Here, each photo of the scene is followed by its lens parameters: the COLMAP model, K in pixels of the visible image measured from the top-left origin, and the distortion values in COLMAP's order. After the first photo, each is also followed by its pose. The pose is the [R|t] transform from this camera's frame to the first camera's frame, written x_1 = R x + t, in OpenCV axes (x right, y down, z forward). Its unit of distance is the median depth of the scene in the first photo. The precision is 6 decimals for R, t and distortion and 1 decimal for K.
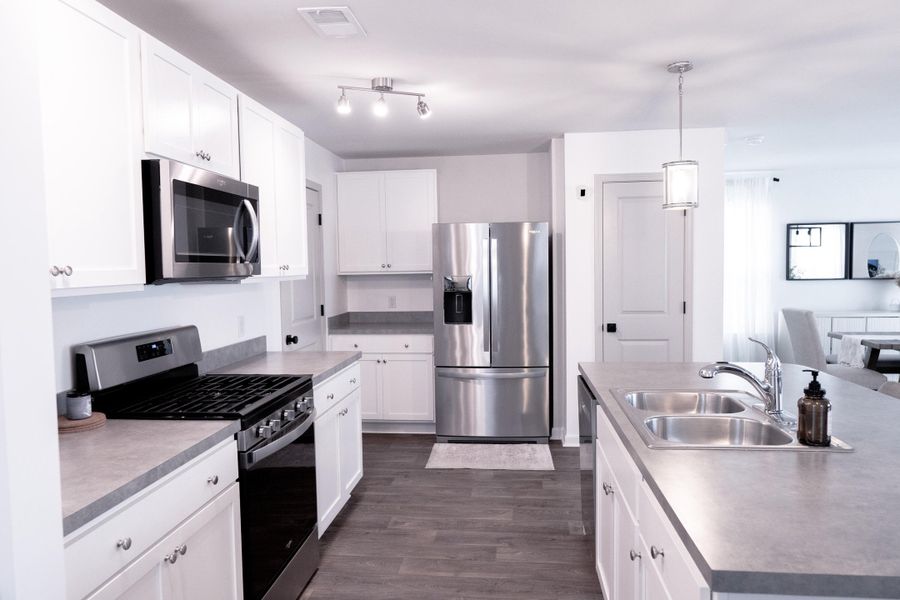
lens RADIAL K [[611.5, 0, 450.0], [0, 611.5, 298.3], [0, 0, 1]] dist [-0.001845, -0.000075]
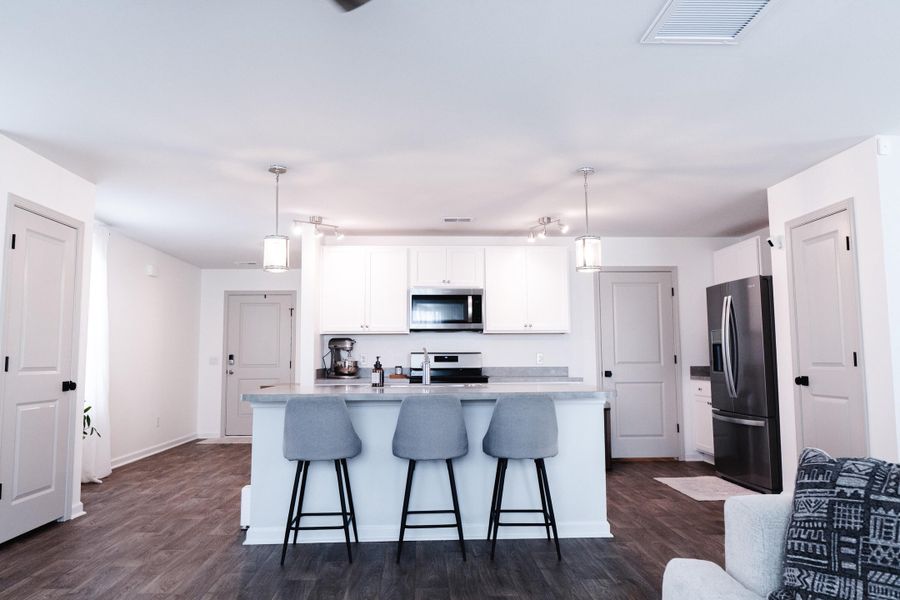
lens RADIAL K [[611.5, 0, 450.3], [0, 611.5, 299.3], [0, 0, 1]] dist [-0.001845, -0.000075]
pose [[0.154397, -0.082378, -0.984569, 1.108789], [-0.051079, 0.994520, -0.091221, 0.037930], [0.986688, 0.064375, 0.149343, 0.331910]]
